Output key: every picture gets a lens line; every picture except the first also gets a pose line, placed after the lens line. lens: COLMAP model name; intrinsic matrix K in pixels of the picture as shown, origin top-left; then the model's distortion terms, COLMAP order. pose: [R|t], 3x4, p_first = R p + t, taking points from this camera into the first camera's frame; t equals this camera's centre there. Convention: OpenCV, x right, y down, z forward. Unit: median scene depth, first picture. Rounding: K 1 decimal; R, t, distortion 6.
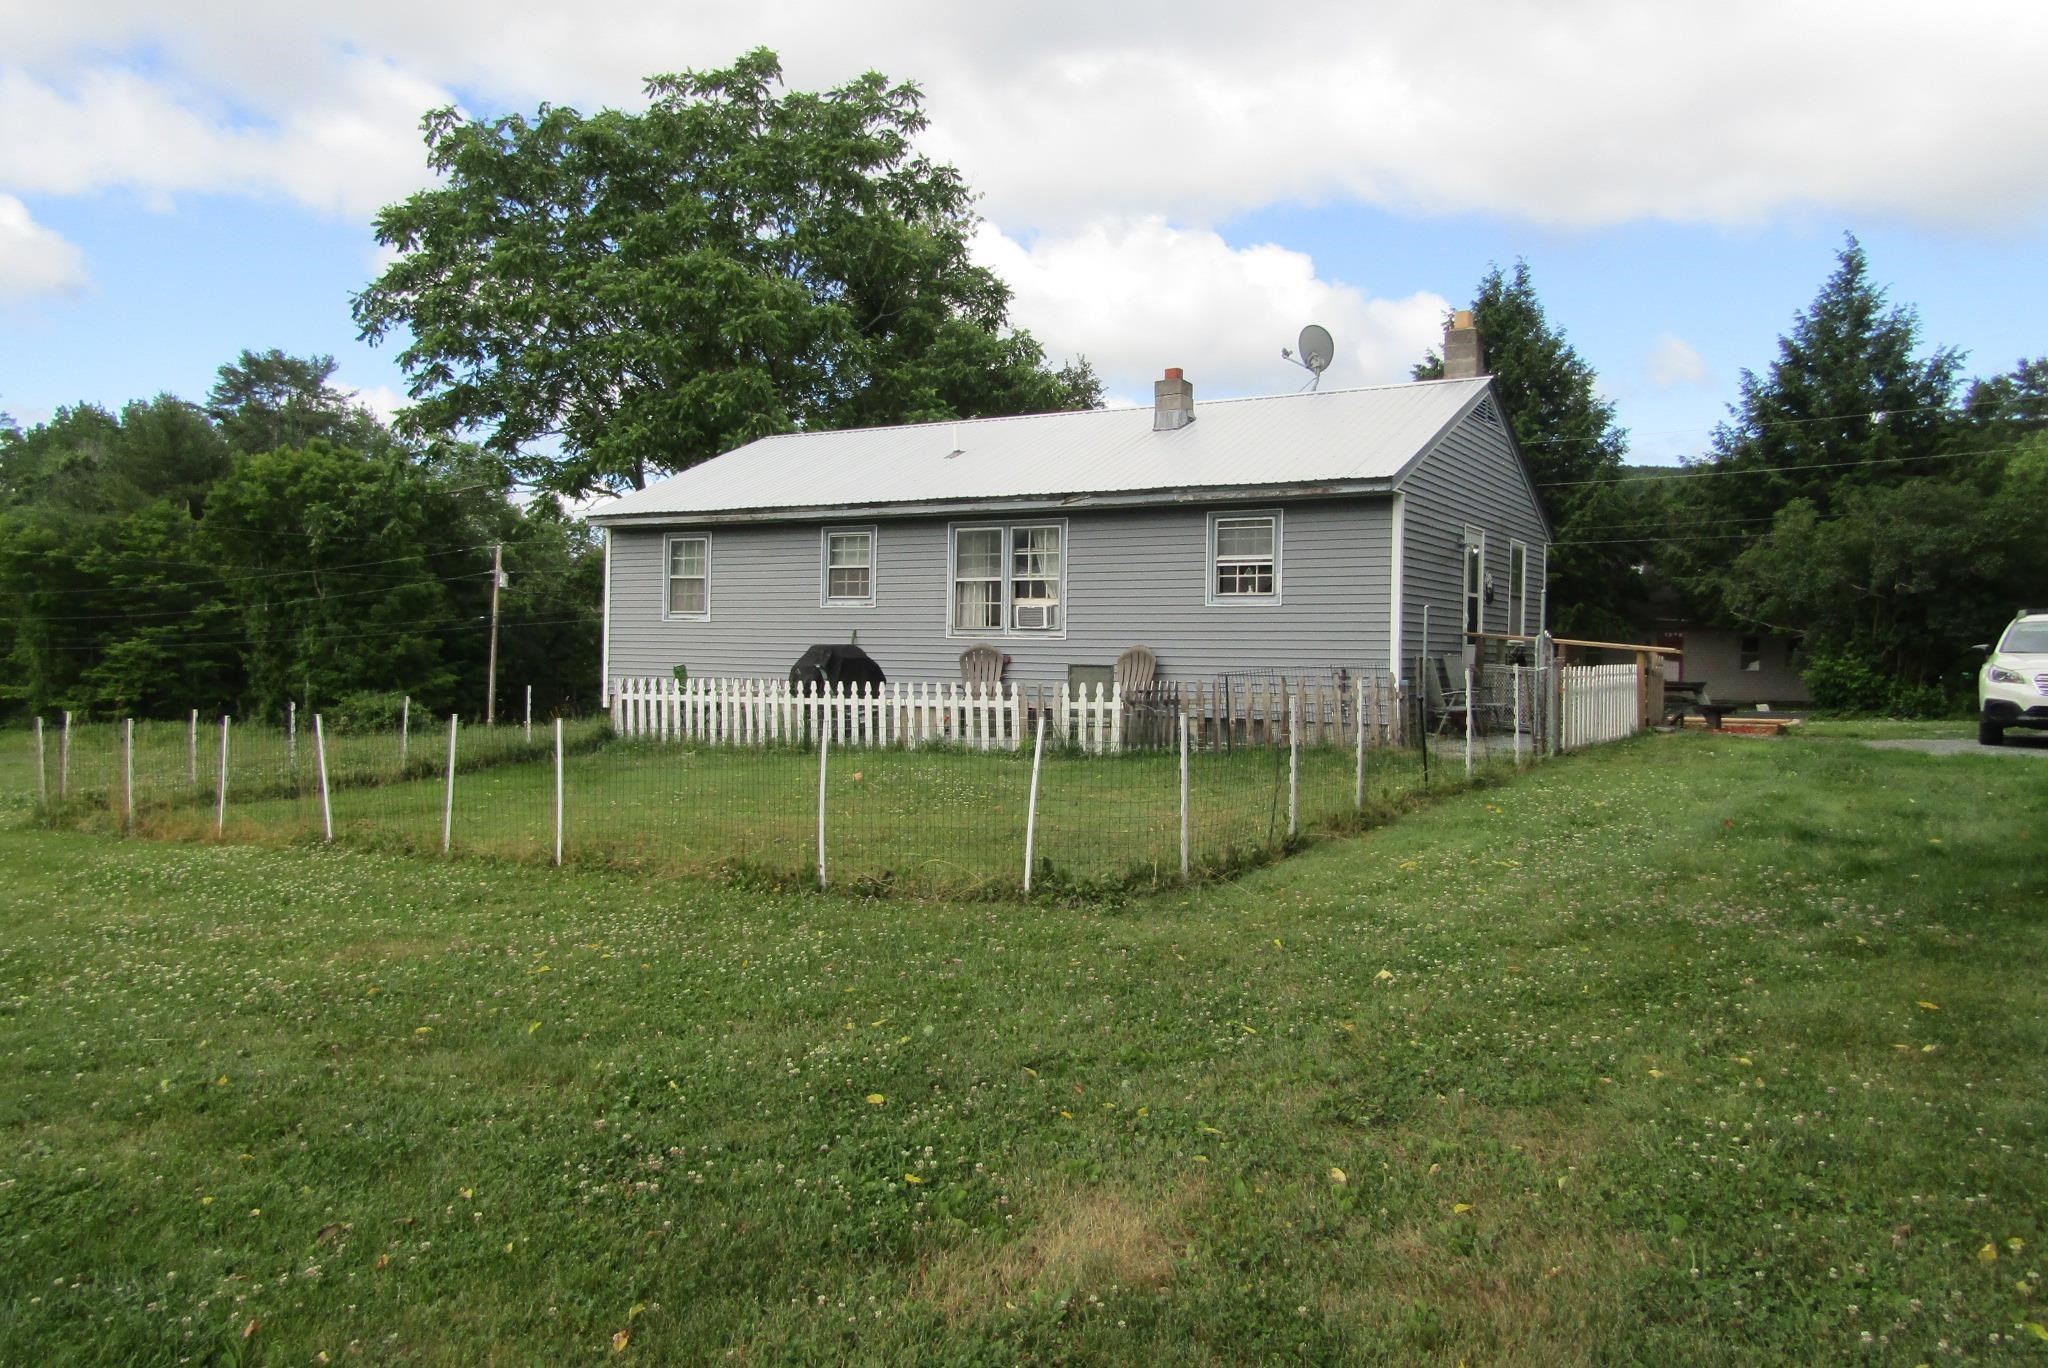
lens RADIAL K [[1436.6, 0, 1022.8], [0, 1436.6, 675.5], [0, 0, 1]] dist [-0.028694, 0.000139]
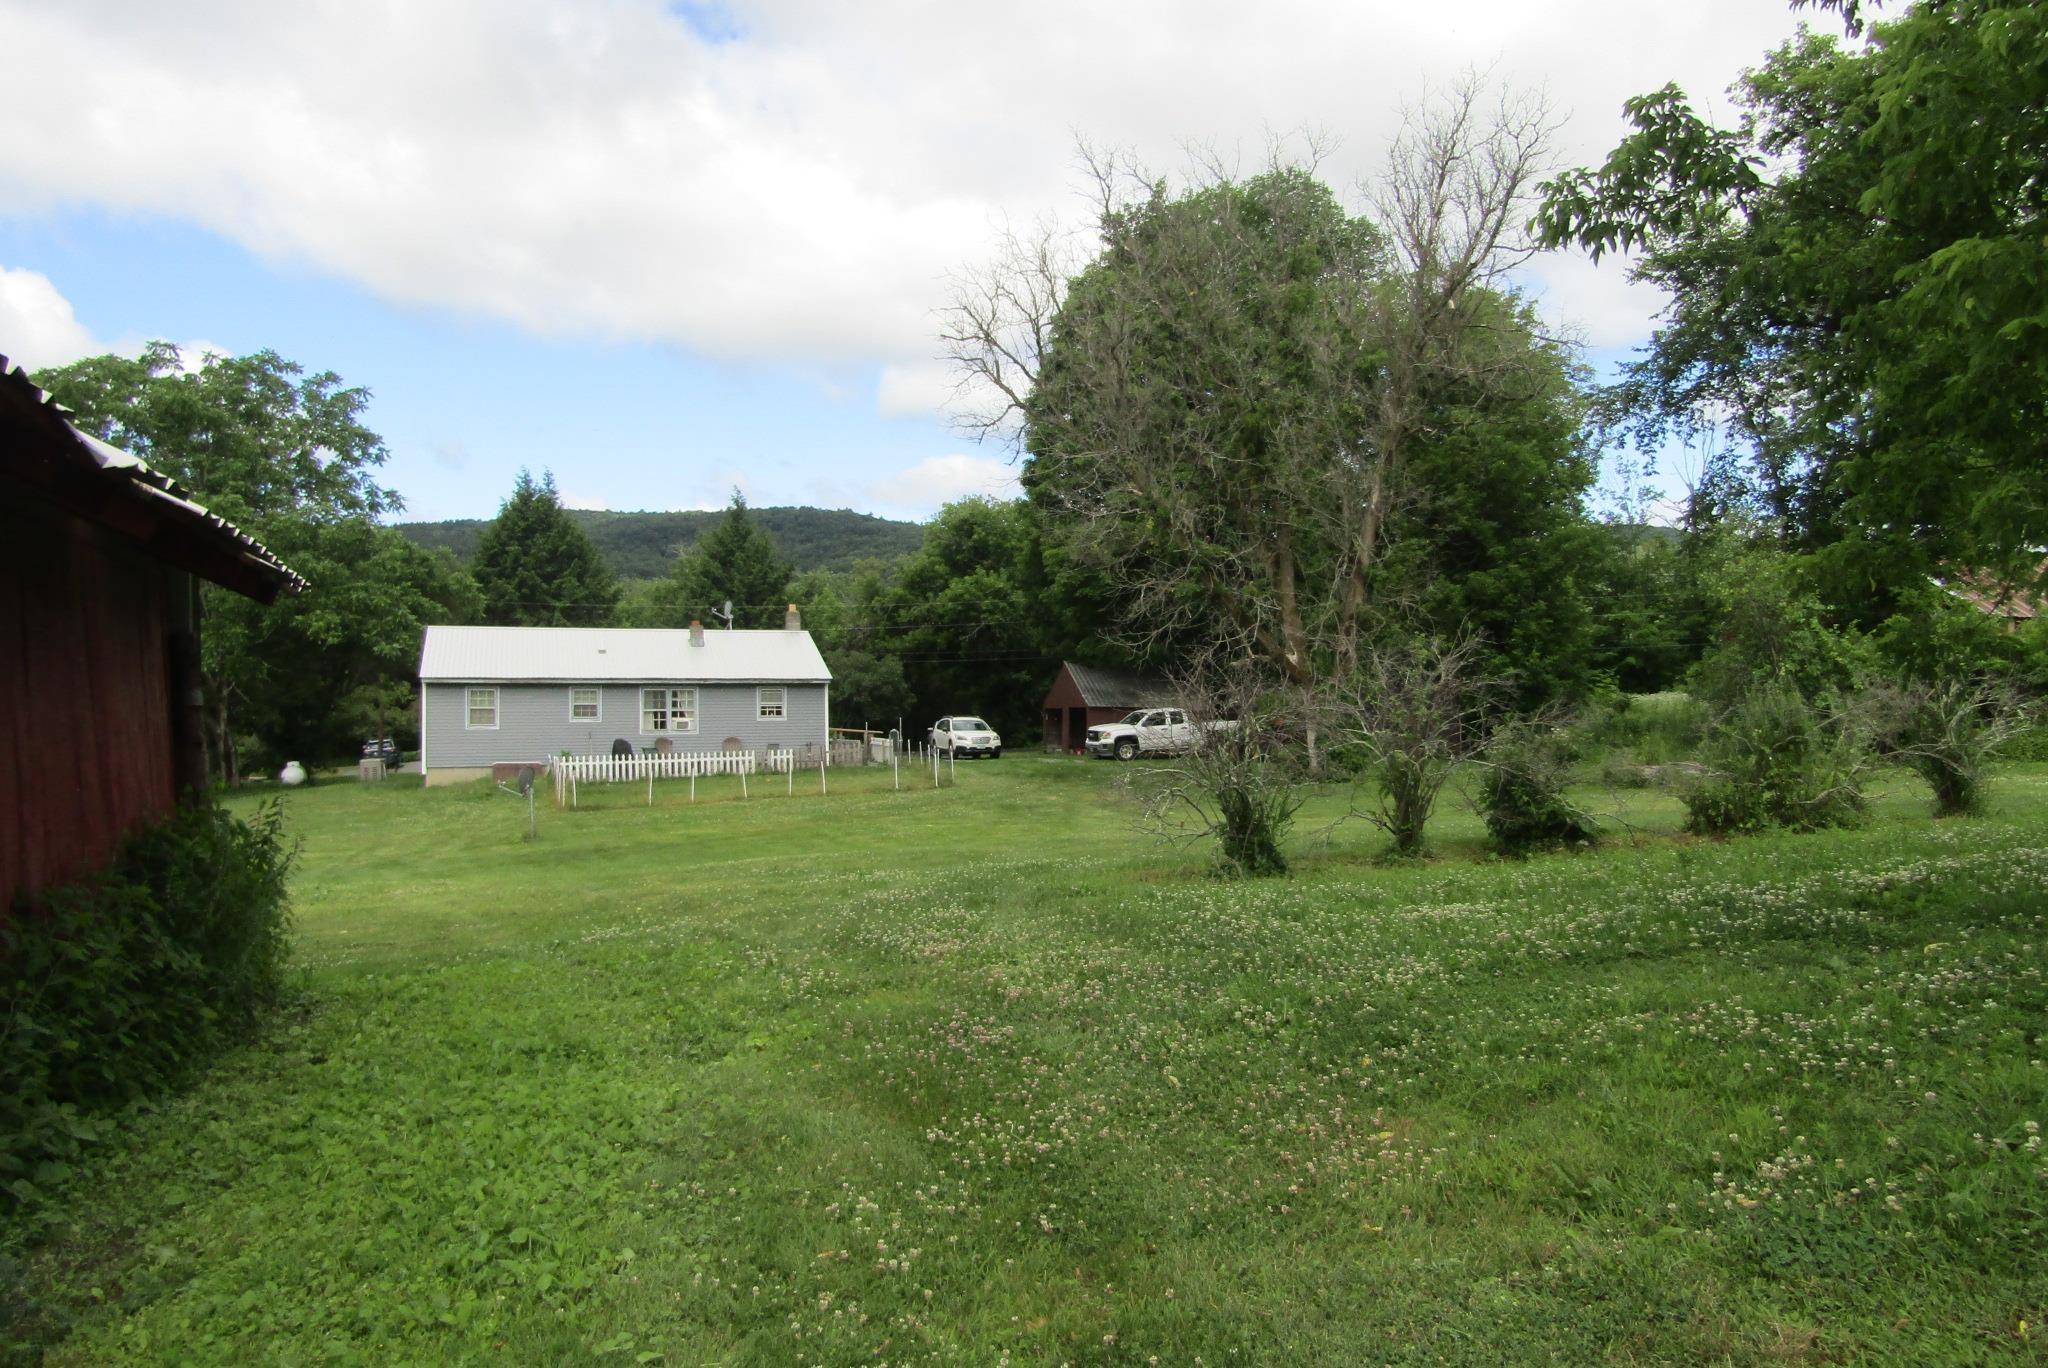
lens RADIAL K [[1436.6, 0, 1024.7], [0, 1436.6, 688.0], [0, 0, 1]] dist [-0.028694, 0.000139]
pose [[0.629672, -0.004506, 0.776848, -1.541447], [0.031523, 0.999308, -0.019754, -0.037444], [-0.776221, 0.036927, 0.629378, -1.025021]]
